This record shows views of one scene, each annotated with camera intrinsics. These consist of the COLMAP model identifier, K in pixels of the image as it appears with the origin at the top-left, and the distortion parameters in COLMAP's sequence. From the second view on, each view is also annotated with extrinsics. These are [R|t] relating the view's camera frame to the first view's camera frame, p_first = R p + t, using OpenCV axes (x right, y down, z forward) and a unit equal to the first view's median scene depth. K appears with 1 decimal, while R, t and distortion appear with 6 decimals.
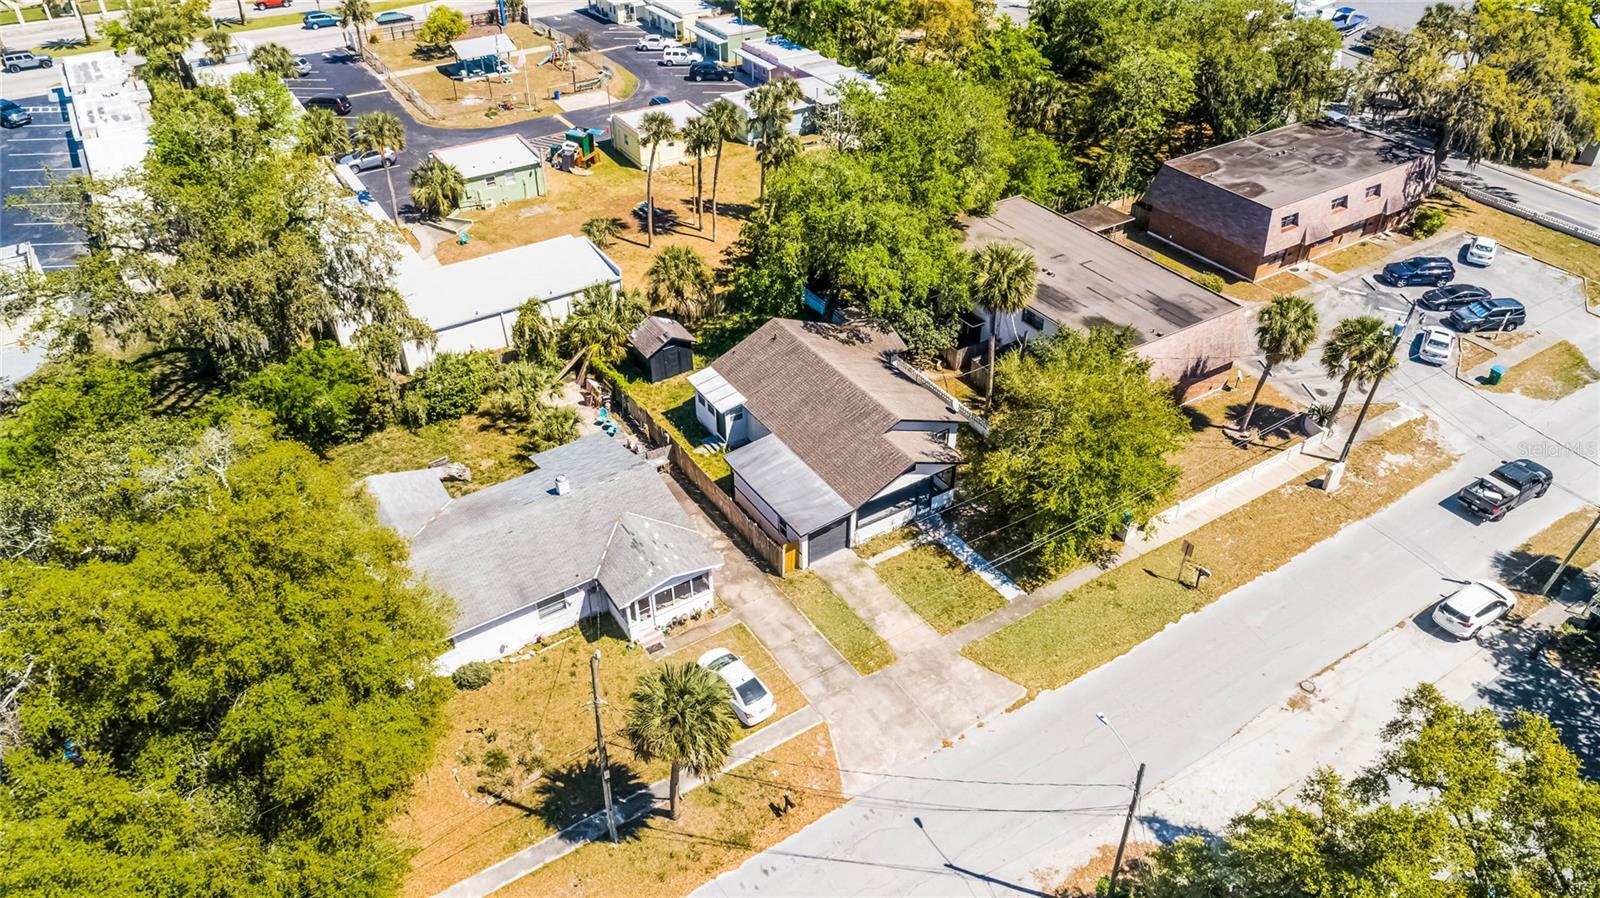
lens RADIAL K [[1073.3, 0, 801.3], [0, 1073.3, 449.4], [0, 0, 1]] dist [-0.016352, 0.008568]
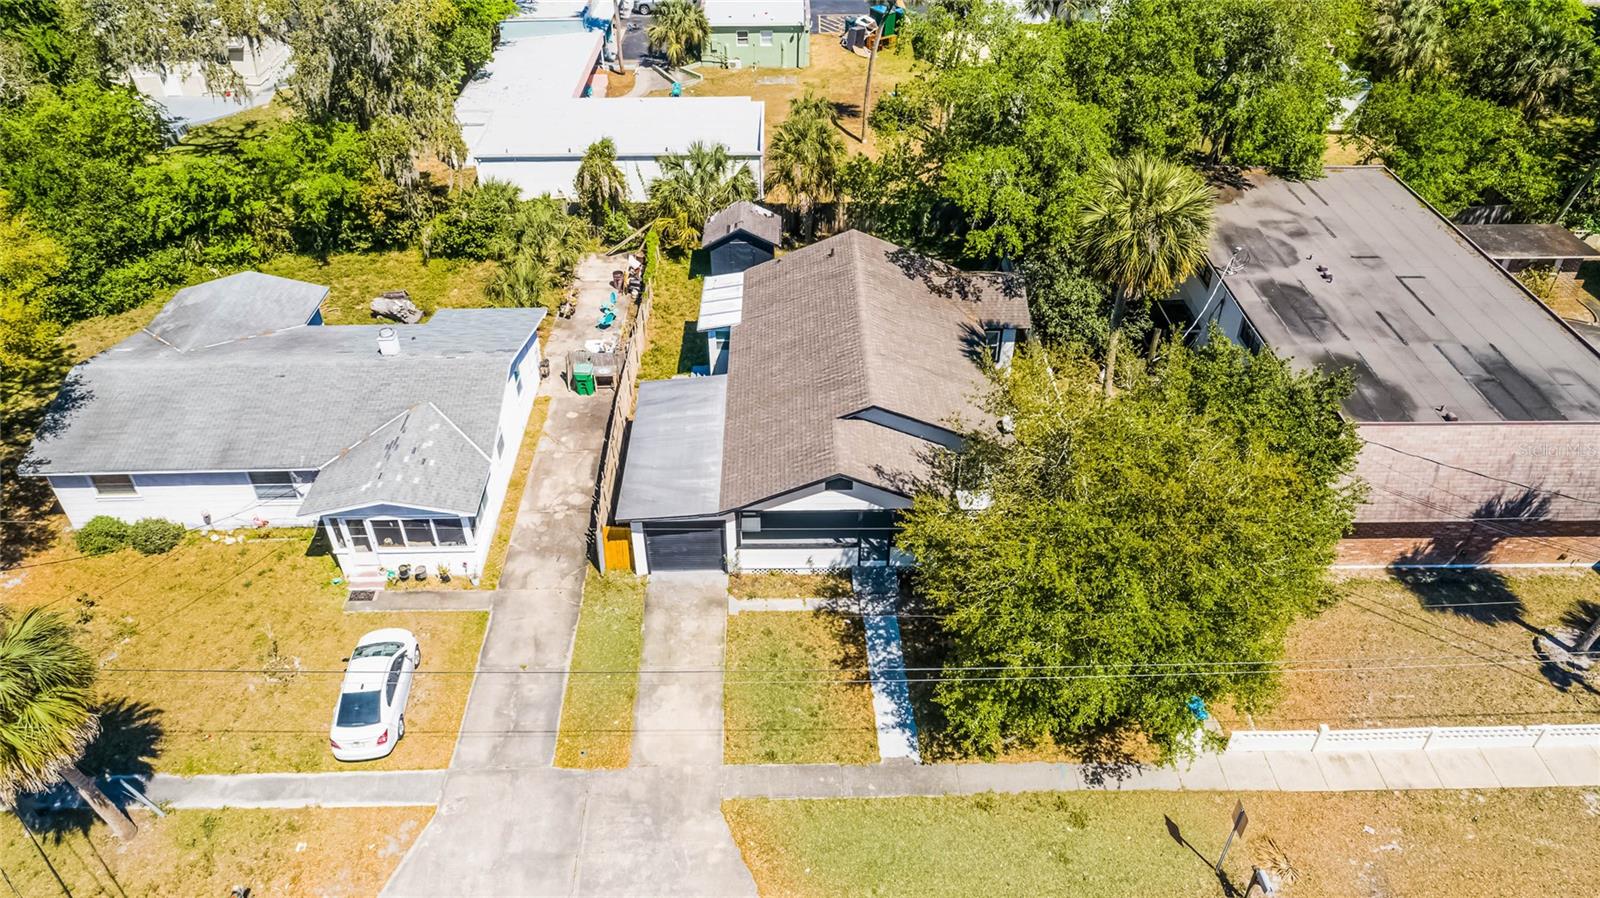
lens RADIAL K [[1073.3, 0, 801.3], [0, 1073.3, 449.4], [0, 0, 1]] dist [-0.016352, 0.008568]
pose [[0.851429, 0.314387, -0.419797, 0.281058], [-0.309906, 0.947319, 0.080902, -0.035809], [0.423117, 0.061216, 0.904005, 0.385172]]
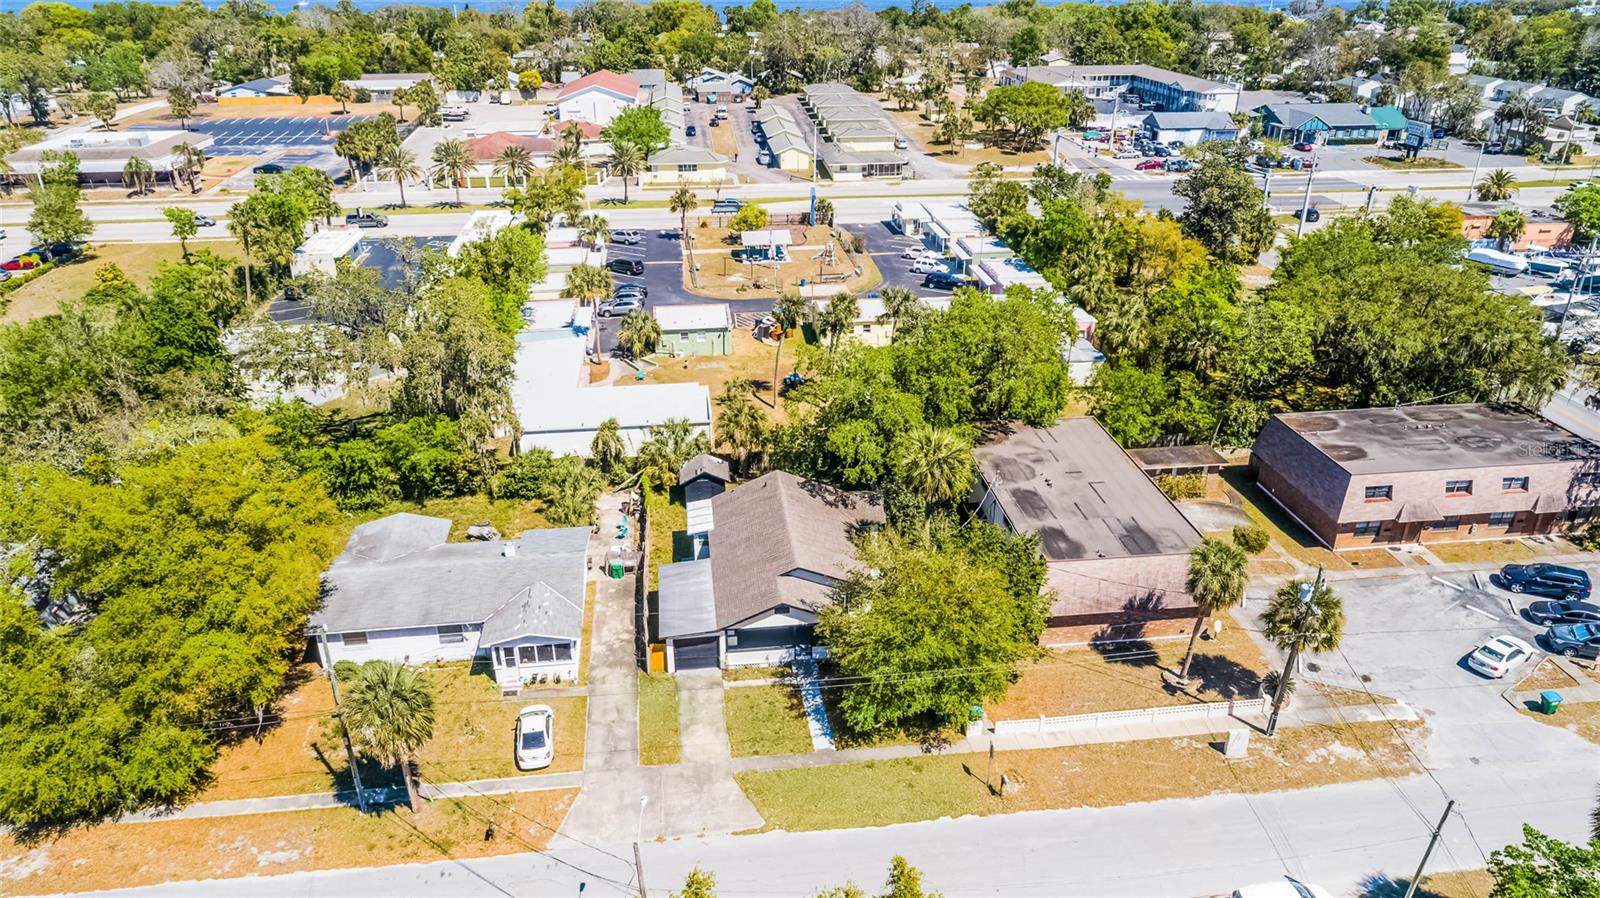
lens RADIAL K [[1073.3, 0, 801.3], [0, 1073.3, 449.4], [0, 0, 1]] dist [-0.016352, 0.008568]
pose [[0.900928, 0.182766, -0.393606, 0.444228], [-0.255982, 0.956208, -0.141915, 0.010189], [0.350432, 0.228611, 0.908259, -0.019048]]
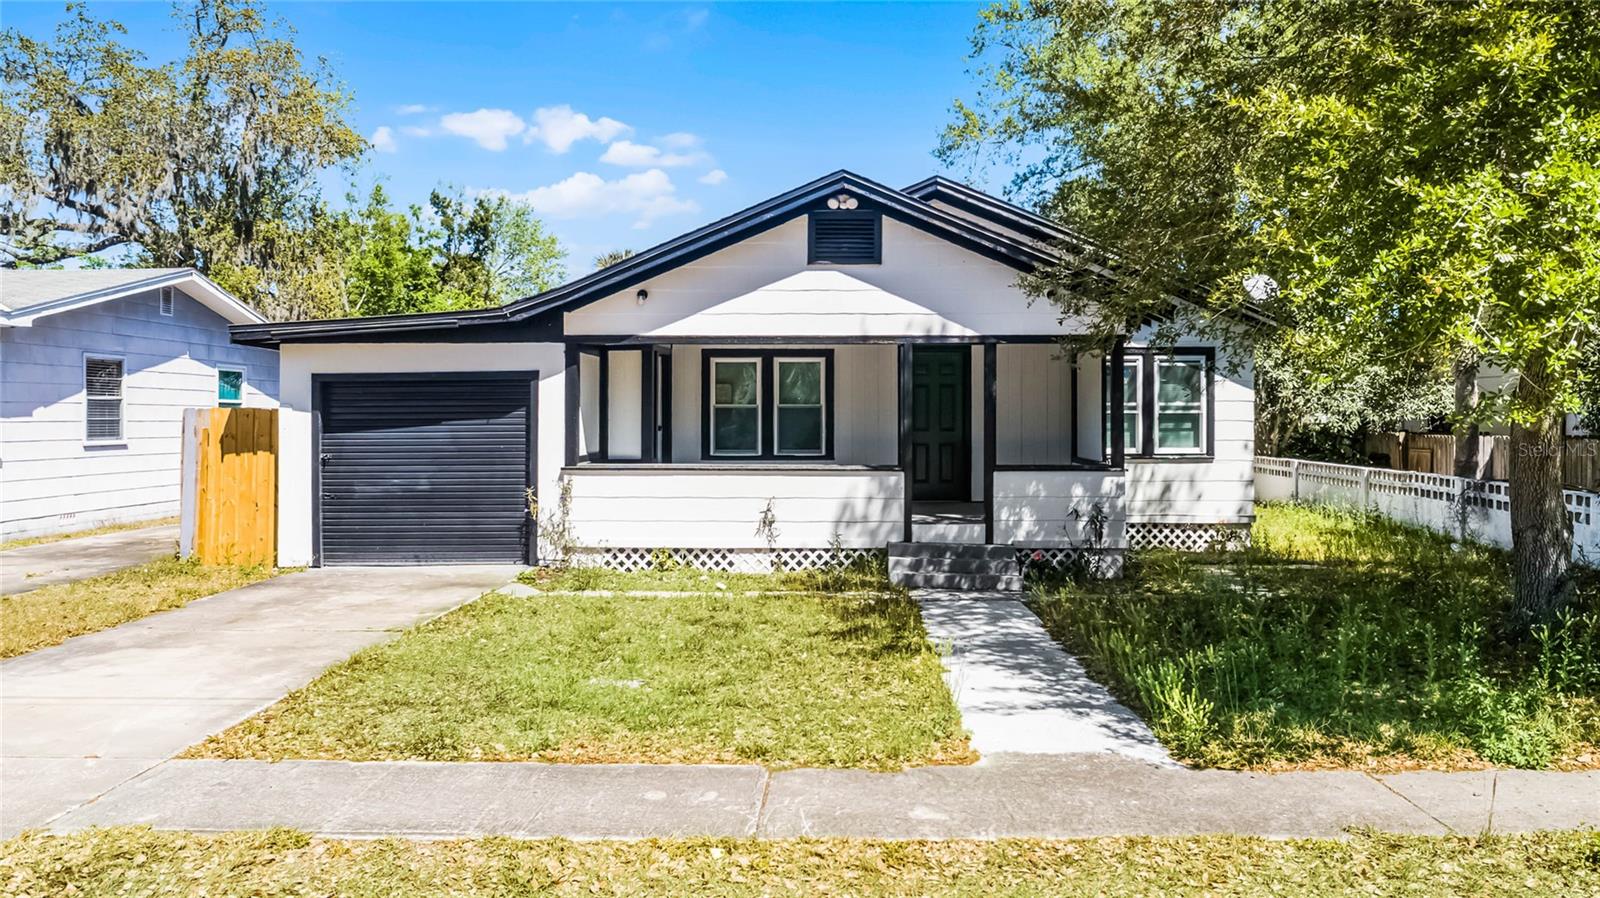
lens RADIAL K [[1193.4, 0, 872.0], [0, 1193.4, 421.7], [0, 0, 1]] dist [-0.006763, -0.000097]
pose [[0.841825, 0.002266, -0.539746, 0.206361], [-0.318361, 0.809605, -0.493139, 0.145518], [0.435863, 0.586971, 0.682267, 0.732002]]
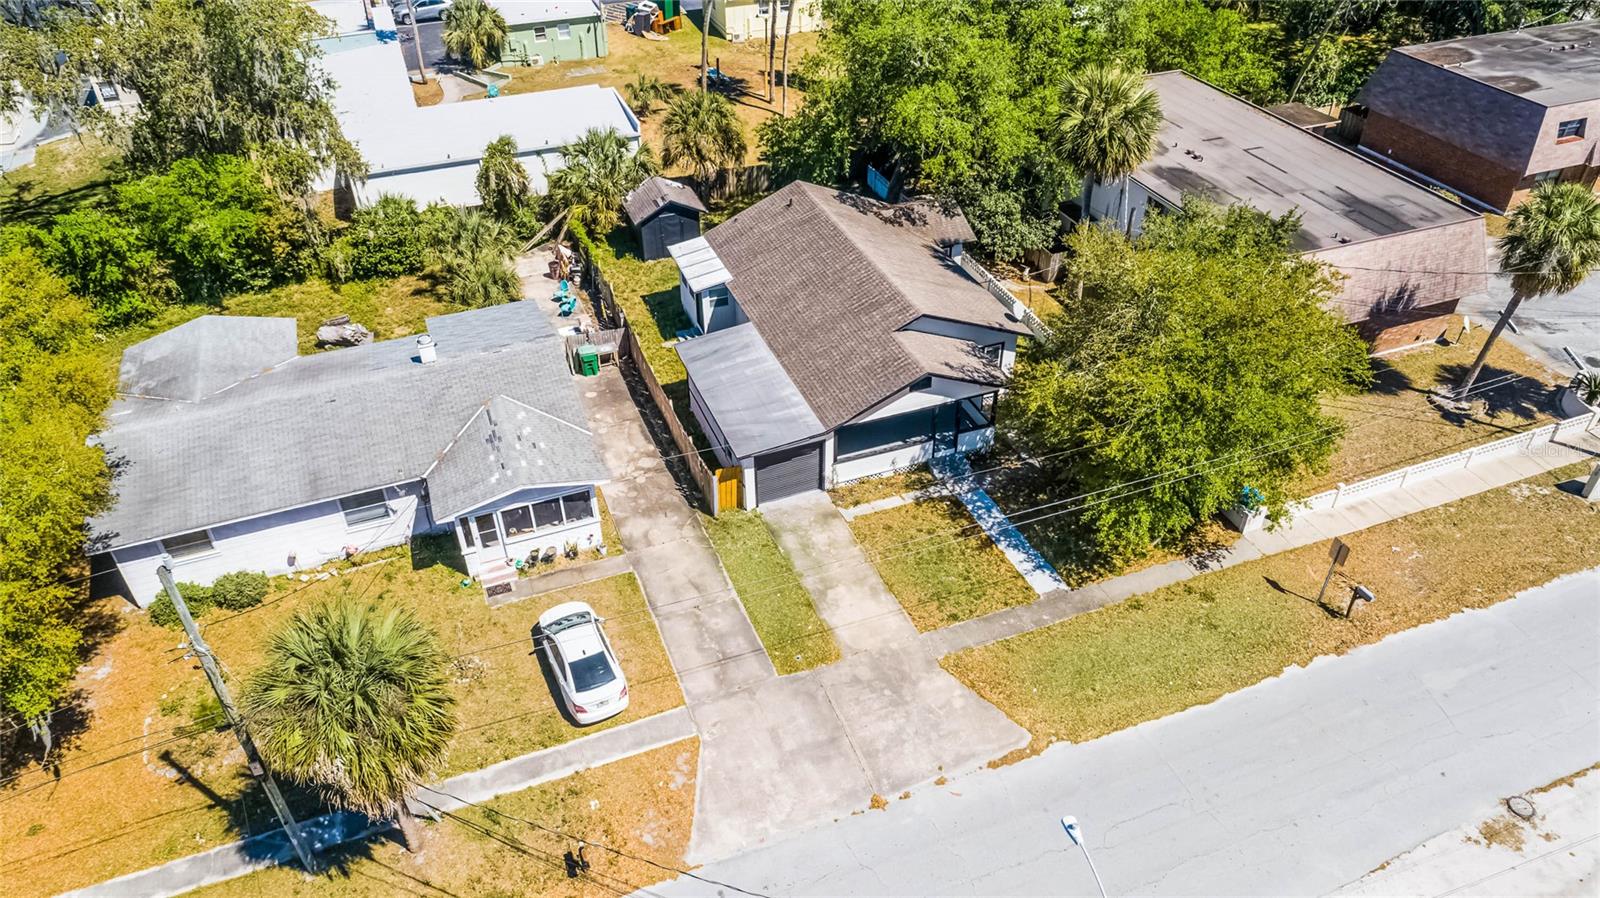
lens RADIAL K [[1073.3, 0, 801.3], [0, 1073.3, 449.4], [0, 0, 1]] dist [-0.016352, 0.008568]
pose [[0.979669, 0.116746, -0.163153, 0.121721], [-0.114233, 0.993146, 0.024733, 0.043809], [0.164923, -0.005593, 0.986291, 0.274091]]
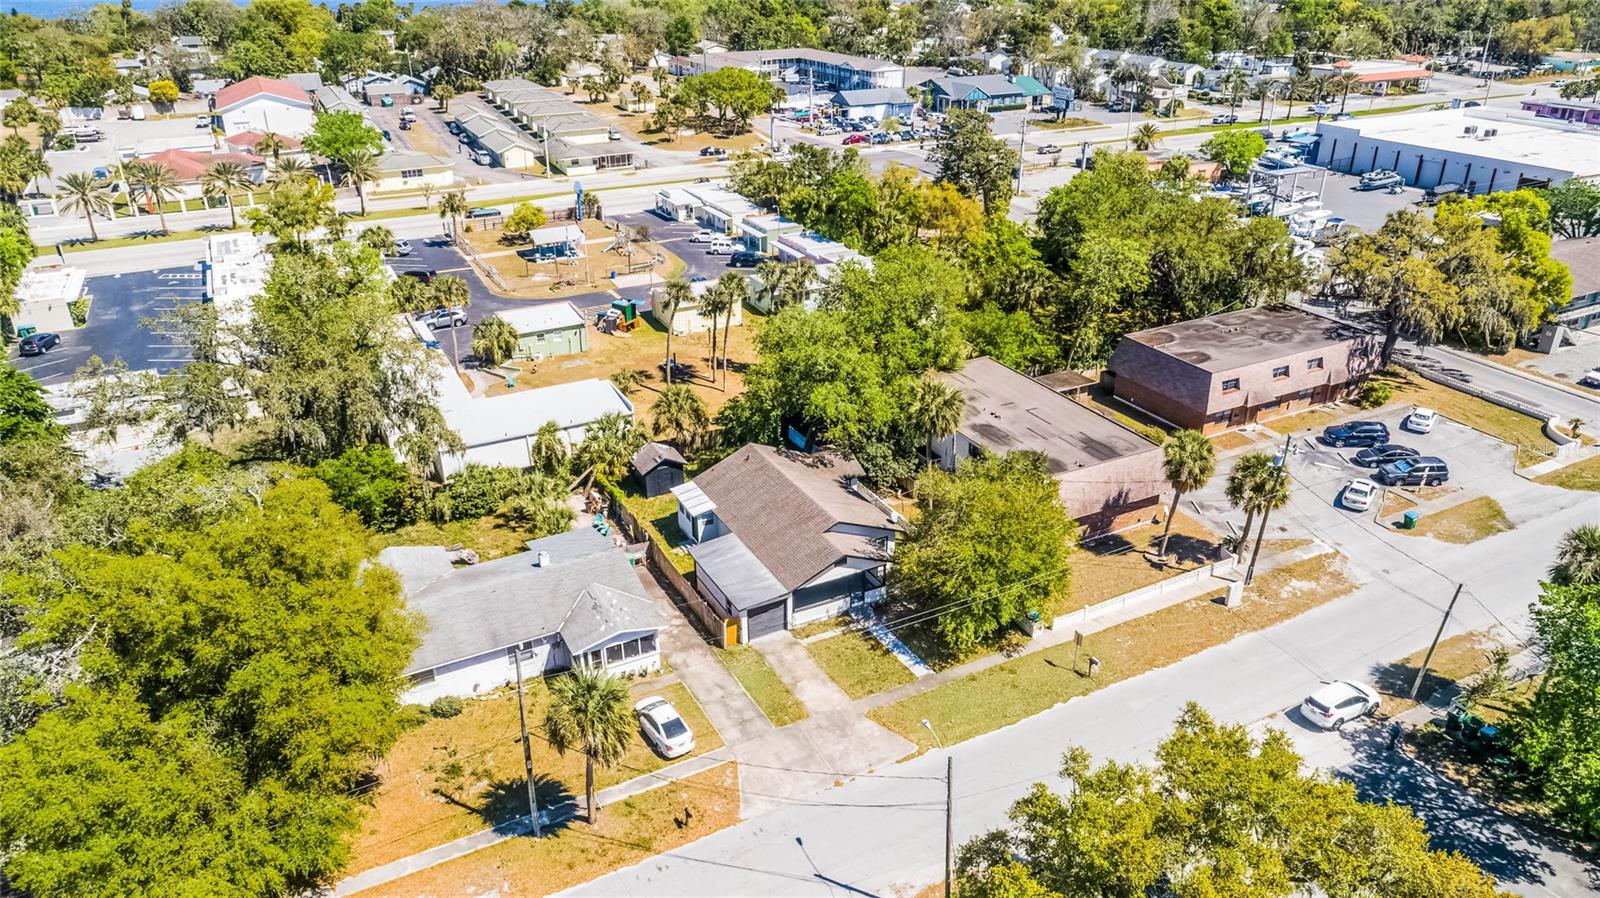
lens RADIAL K [[1073.3, 0, 801.3], [0, 1073.3, 449.4], [0, 0, 1]] dist [-0.016352, 0.008568]
pose [[0.996039, 0.034524, -0.081936, 0.127598], [-0.049288, 0.981378, -0.185657, 0.099404], [0.074001, 0.188960, 0.979193, -0.137269]]
